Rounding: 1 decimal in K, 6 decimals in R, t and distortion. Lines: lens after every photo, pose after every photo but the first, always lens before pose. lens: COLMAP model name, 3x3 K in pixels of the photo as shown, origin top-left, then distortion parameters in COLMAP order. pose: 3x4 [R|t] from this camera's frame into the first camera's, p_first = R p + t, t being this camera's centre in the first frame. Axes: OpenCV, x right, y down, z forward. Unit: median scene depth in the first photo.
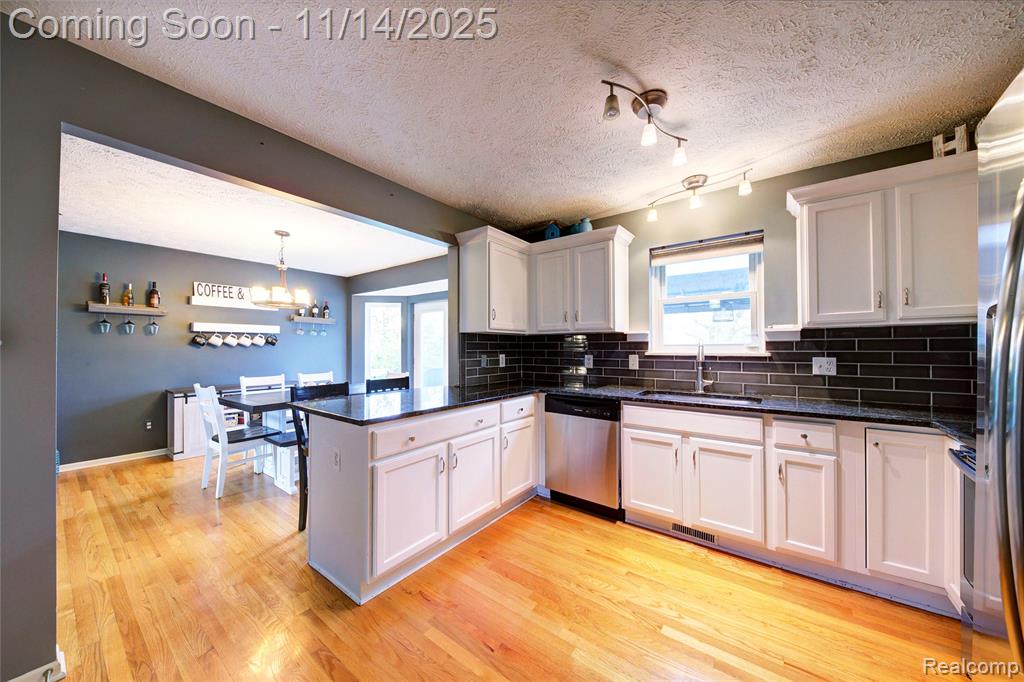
lens RADIAL K [[354.2, 0, 514.4], [0, 354.2, 343.9], [0, 0, 1]] dist [0.001527, -0.001457]
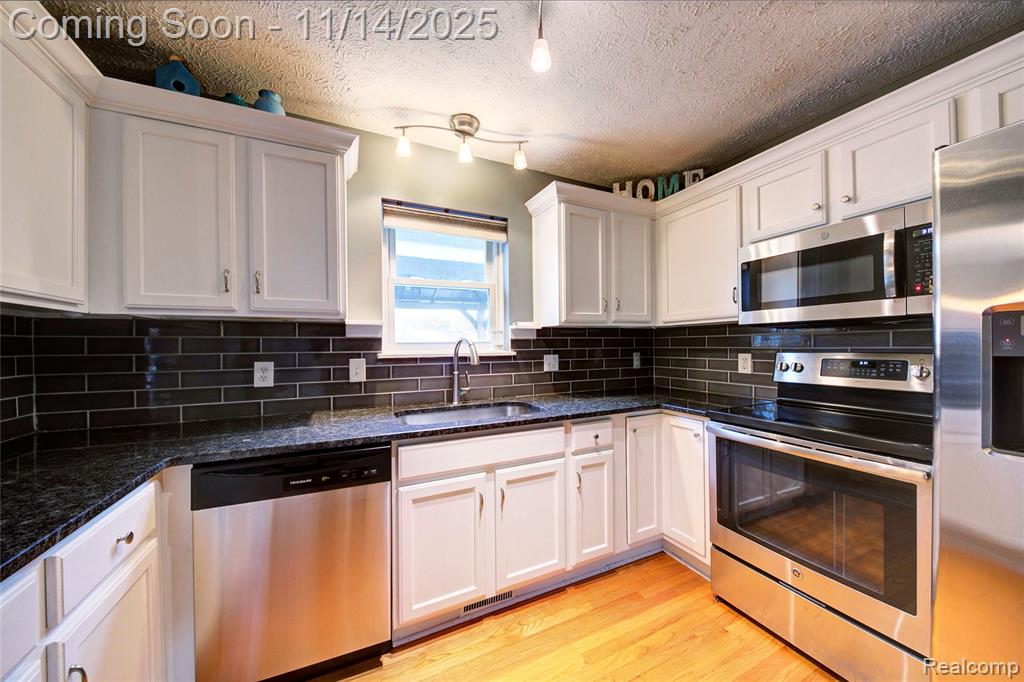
lens RADIAL K [[354.2, 0, 517.2], [0, 354.2, 345.0], [0, 0, 1]] dist [0.001527, -0.001457]
pose [[0.467020, 0.000006, 0.884247, -0.104063], [-0.000844, 1.000000, 0.000439, 0.007321], [-0.884246, -0.000952, 0.467020, 0.553181]]
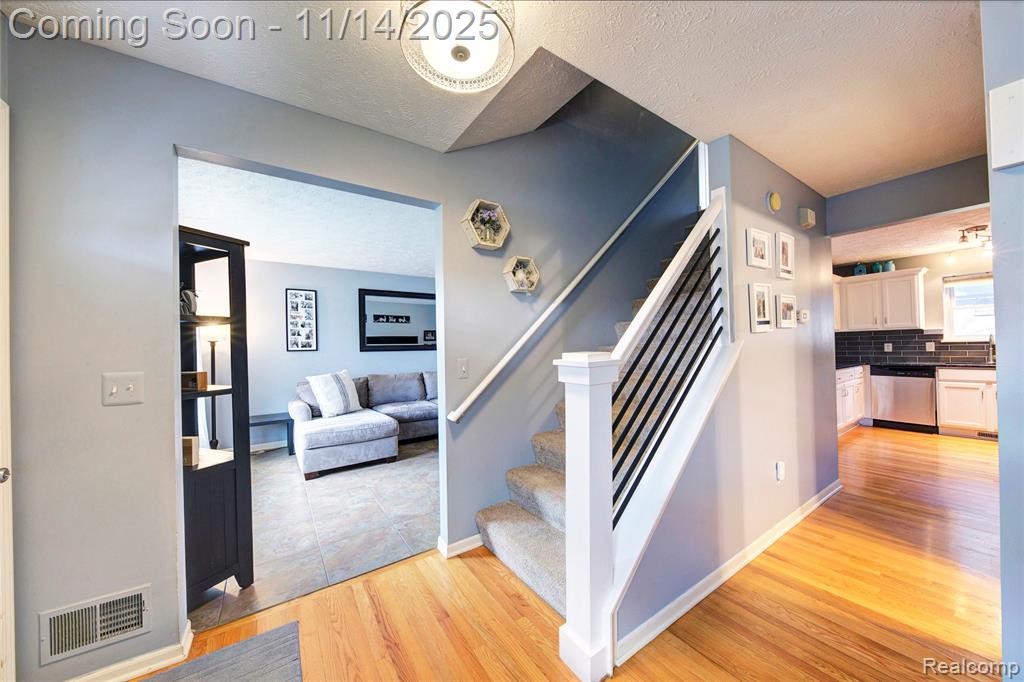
lens RADIAL K [[354.2, 0, 512.2], [0, 354.2, 342.9], [0, 0, 1]] dist [0.001527, -0.001457]
pose [[0.944207, -0.021223, -0.328669, -1.154129], [0.021777, 0.999761, -0.001994, -0.006400], [0.328632, -0.005274, 0.944443, -1.434991]]
